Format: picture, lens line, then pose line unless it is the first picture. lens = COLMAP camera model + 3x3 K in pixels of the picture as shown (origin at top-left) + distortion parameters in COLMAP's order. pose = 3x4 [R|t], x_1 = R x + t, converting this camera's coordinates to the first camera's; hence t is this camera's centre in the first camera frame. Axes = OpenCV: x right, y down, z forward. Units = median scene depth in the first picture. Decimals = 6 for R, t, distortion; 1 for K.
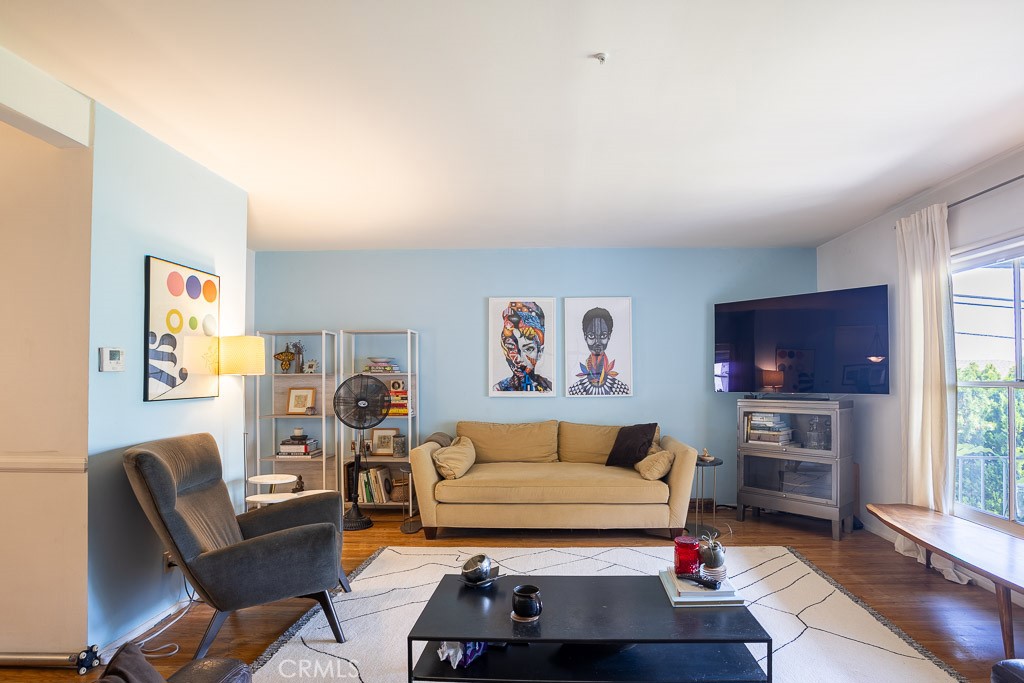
lens RADIAL K [[539.0, 0, 513.2], [0, 539.0, 360.6], [0, 0, 1]] dist [-0.083460, 0.041849]
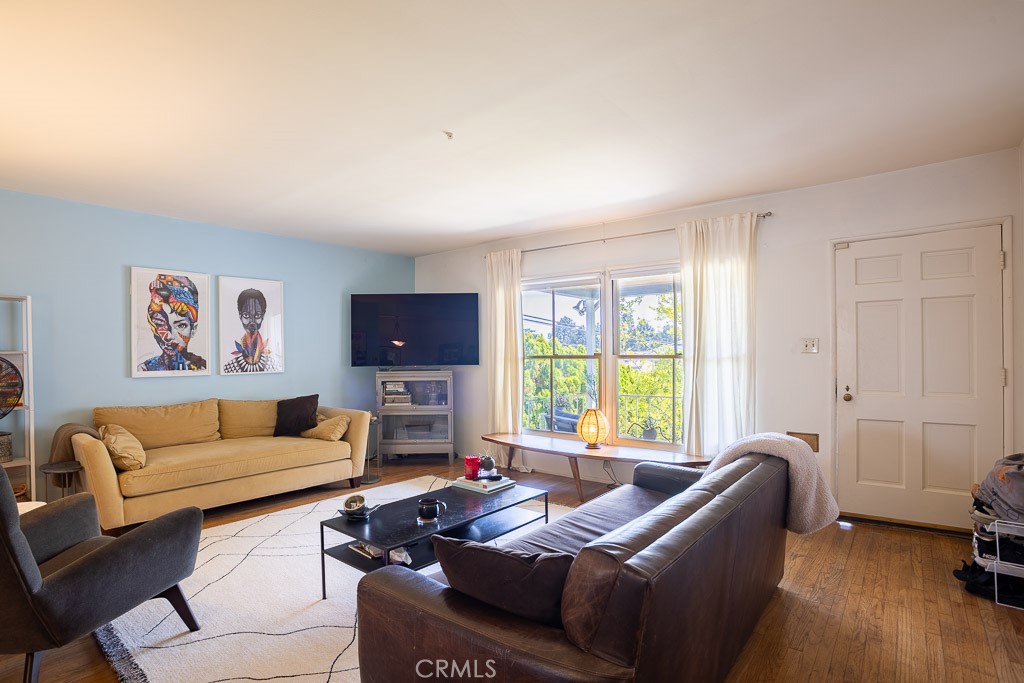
lens RADIAL K [[520.5, 0, 512.0], [0, 520.5, 341.5], [0, 0, 1]] dist [-0.078111, 0.036830]
pose [[0.613169, 0.012467, 0.789854, -0.319122], [-0.015722, 0.999870, -0.003577, 0.000046], [-0.789796, -0.010224, 0.613285, -0.008559]]
